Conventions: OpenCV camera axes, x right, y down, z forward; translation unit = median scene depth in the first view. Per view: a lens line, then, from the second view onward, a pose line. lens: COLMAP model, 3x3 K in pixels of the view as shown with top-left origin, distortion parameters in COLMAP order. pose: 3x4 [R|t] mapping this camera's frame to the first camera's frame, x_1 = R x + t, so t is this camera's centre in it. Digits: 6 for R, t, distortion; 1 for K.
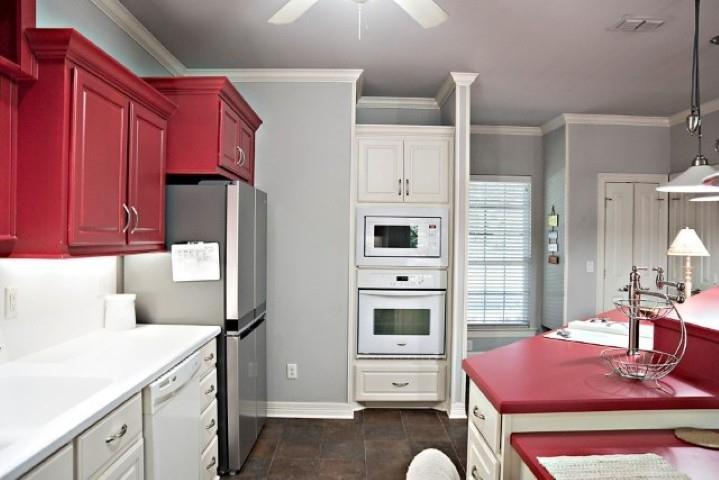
lens RADIAL K [[505.0, 0, 362.4], [0, 505.0, 241.2], [0, 0, 1]] dist [-0.120944, 0.038847]
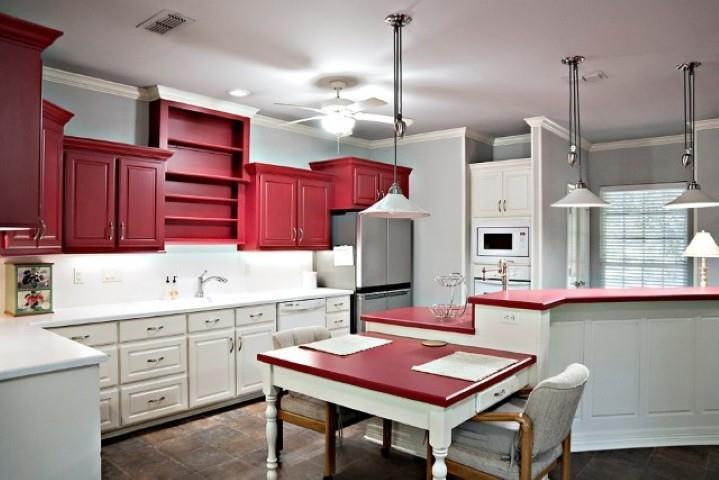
lens RADIAL K [[505.0, 0, 361.5], [0, 505.0, 244.1], [0, 0, 1]] dist [-0.120944, 0.038847]
pose [[0.751488, -0.004516, -0.659732, 0.814533], [0.000368, 0.999979, -0.006425, 0.007769], [0.659747, 0.004585, 0.751474, -0.330430]]
